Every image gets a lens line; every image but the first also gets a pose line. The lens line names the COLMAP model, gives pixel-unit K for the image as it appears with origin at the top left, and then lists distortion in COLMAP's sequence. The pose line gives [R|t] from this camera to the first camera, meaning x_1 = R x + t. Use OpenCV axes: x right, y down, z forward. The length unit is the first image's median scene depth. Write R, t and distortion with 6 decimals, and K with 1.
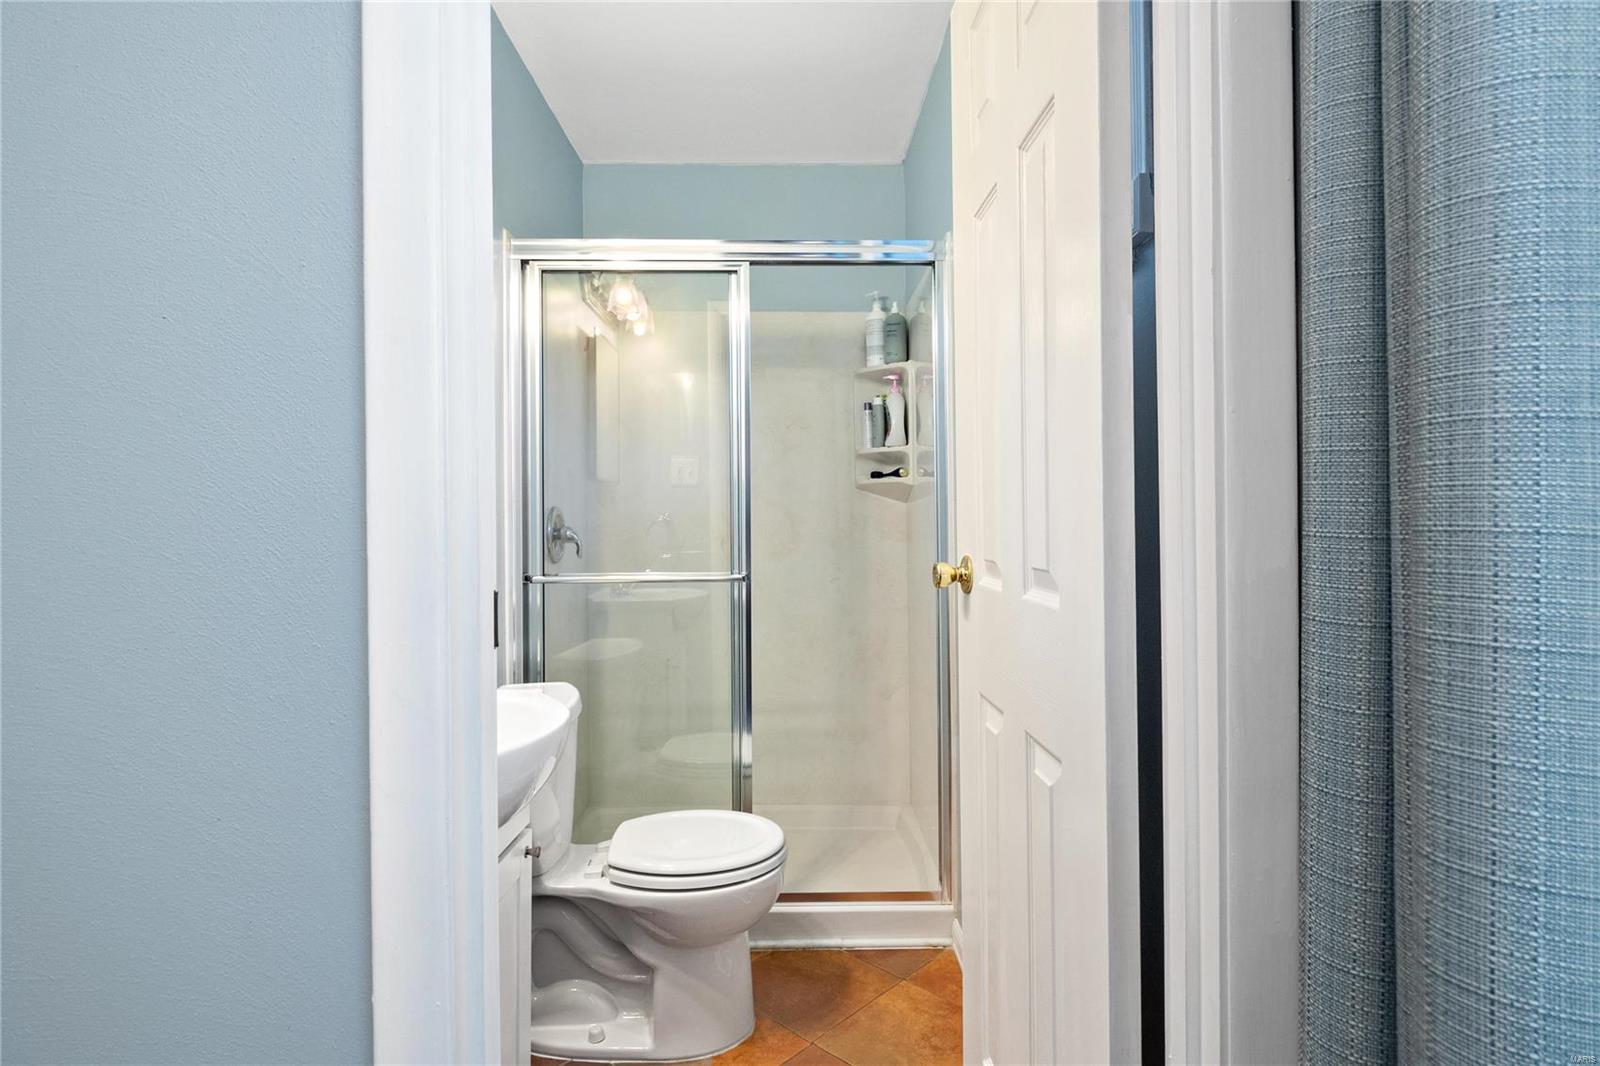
lens RADIAL K [[818.6, 0, 800.6], [0, 818.6, 520.3], [0, 0, 1]] dist [-0.004295, -0.001458]
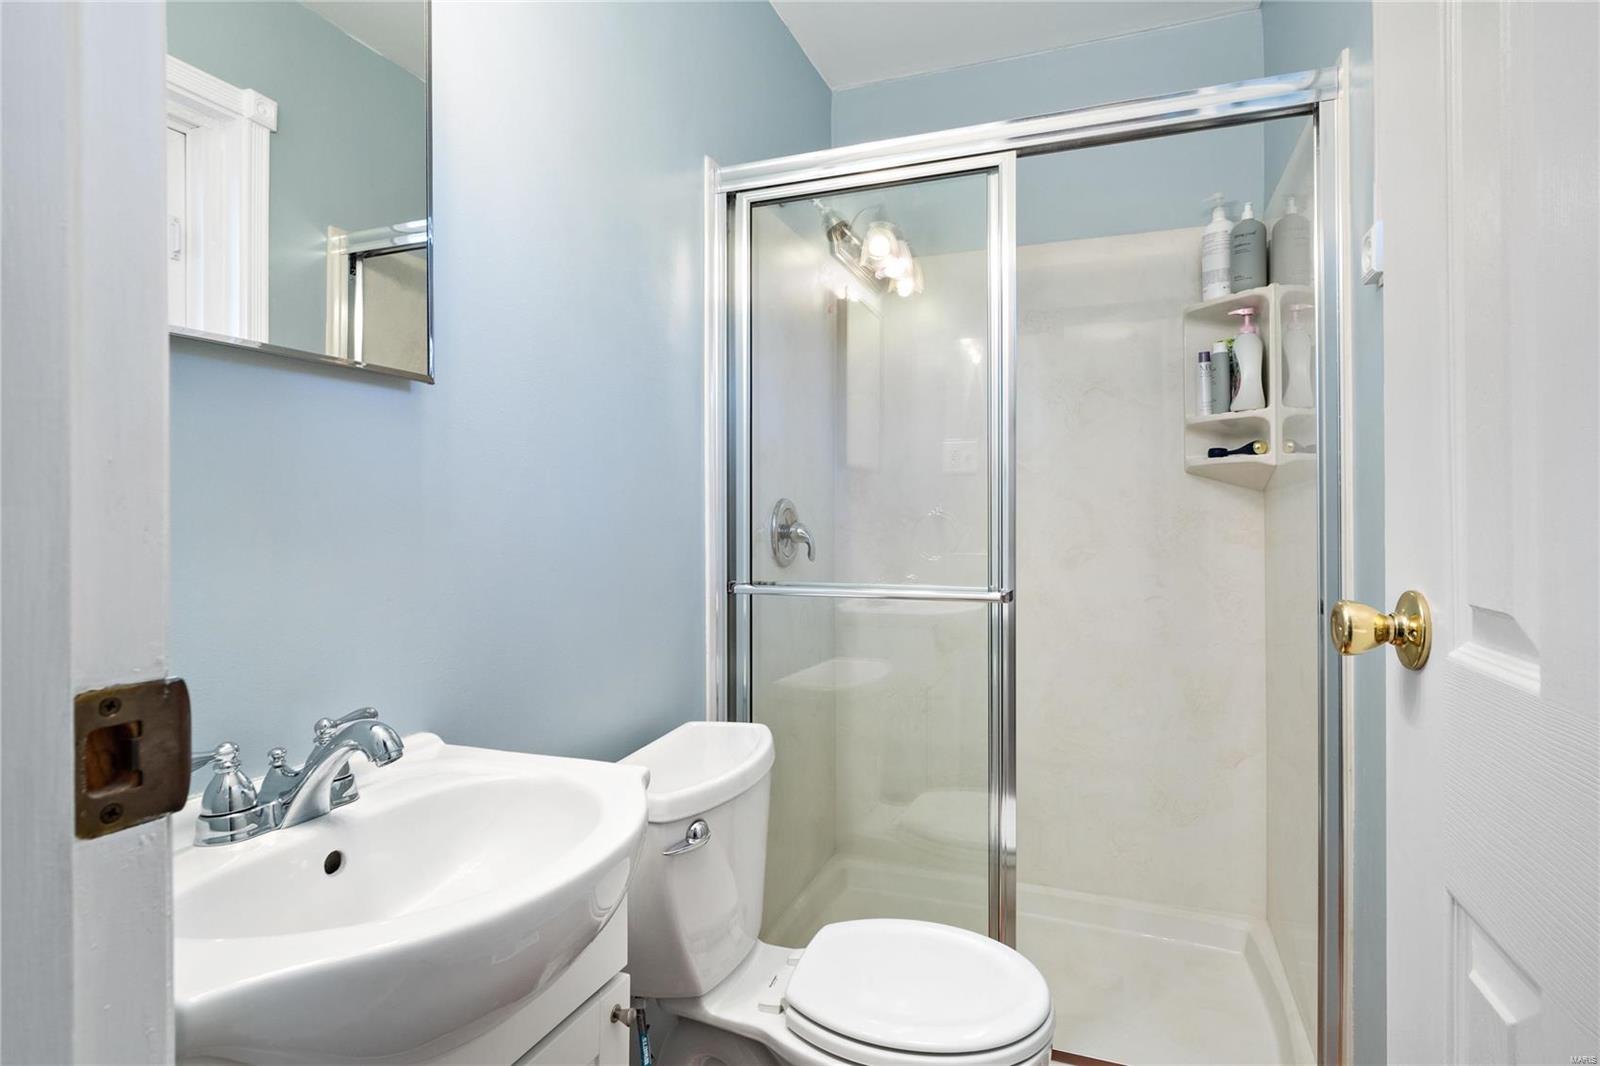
lens RADIAL K [[818.6, 0, 800.6], [0, 818.6, 520.3], [0, 0, 1]] dist [-0.004295, -0.001458]
pose [[0.926574, 0.004527, -0.376085, 0.025951], [-0.002715, 0.999982, 0.005347, 0.000651], [0.376102, -0.003933, 0.926570, 0.217202]]
